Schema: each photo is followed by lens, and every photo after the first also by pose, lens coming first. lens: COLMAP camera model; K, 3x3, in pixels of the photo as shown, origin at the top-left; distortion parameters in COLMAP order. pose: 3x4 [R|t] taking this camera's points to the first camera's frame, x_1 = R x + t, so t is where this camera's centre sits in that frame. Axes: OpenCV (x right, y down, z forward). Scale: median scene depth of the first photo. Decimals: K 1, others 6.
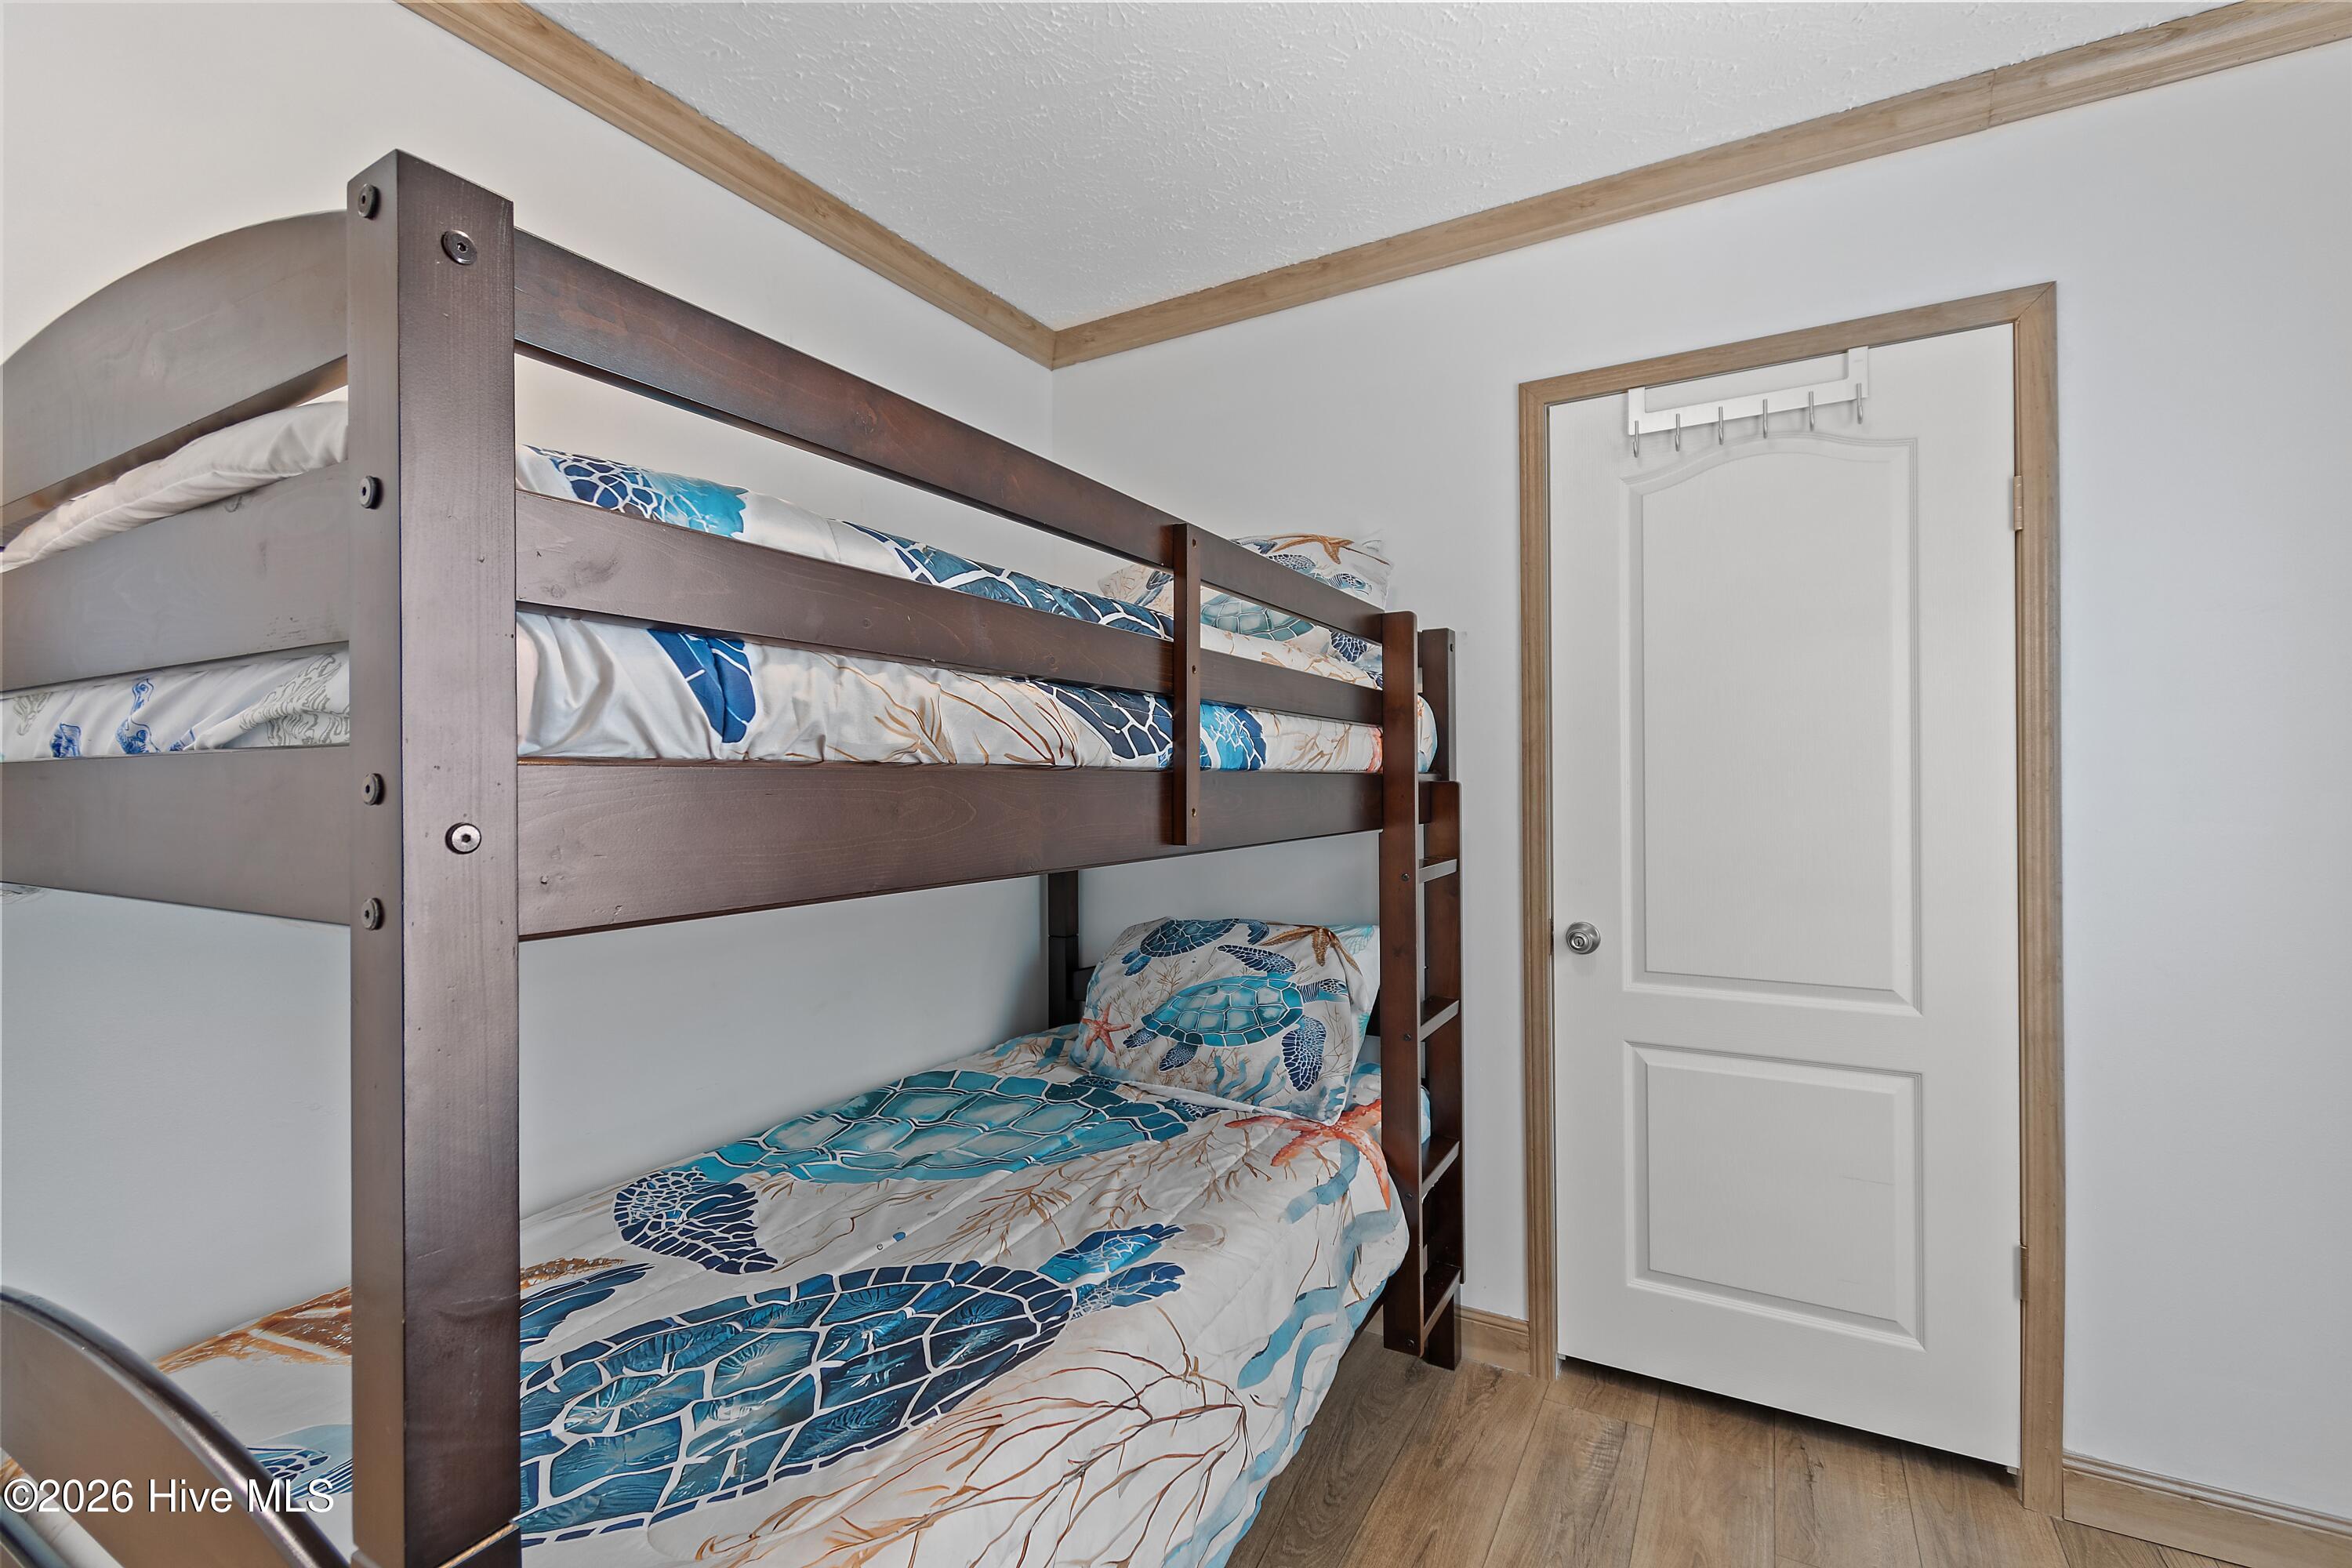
lens RADIAL K [[1034.9, 0, 1173.8], [0, 1034.9, 783.2], [0, 0, 1]] dist [0.001705, -0.001309]
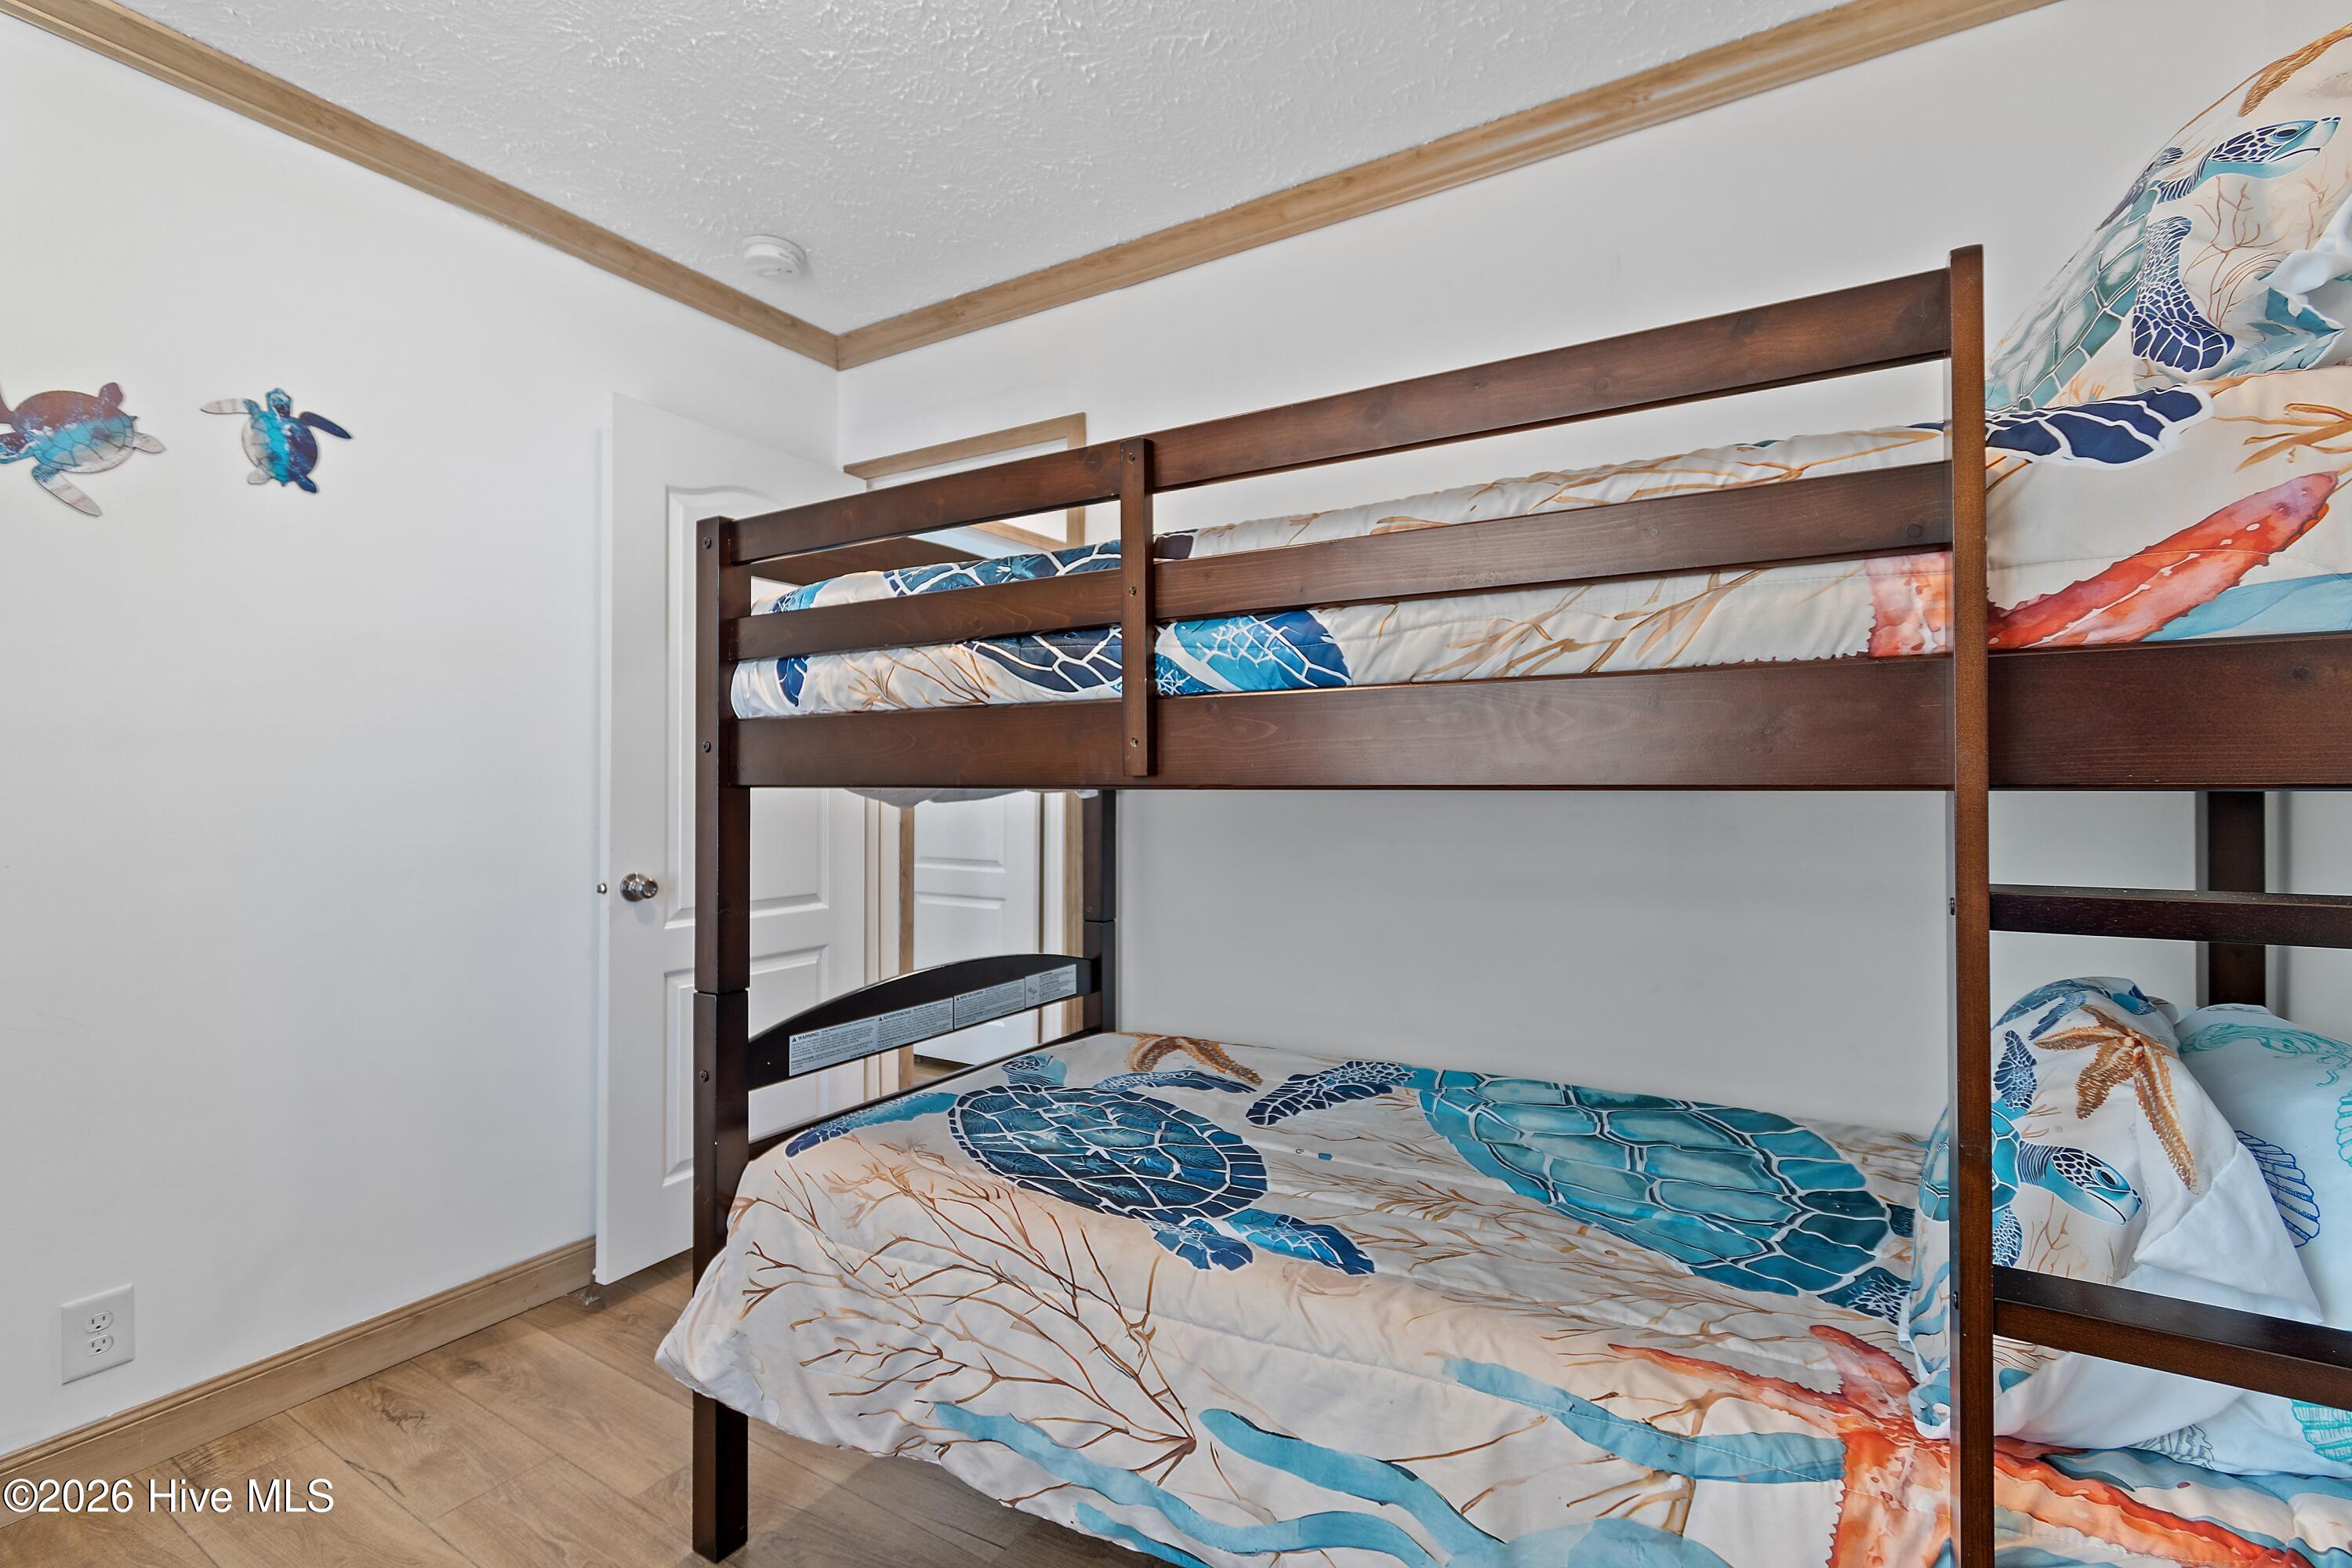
lens RADIAL K [[1034.9, 0, 1172.5], [0, 1034.9, 778.5], [0, 0, 1]] dist [0.001705, -0.001309]
pose [[-0.028274, 0.001534, -0.999599, 0.884358], [-0.001699, 0.999997, 0.001583, 0.055353], [0.999599, 0.001743, -0.028271, 0.969539]]
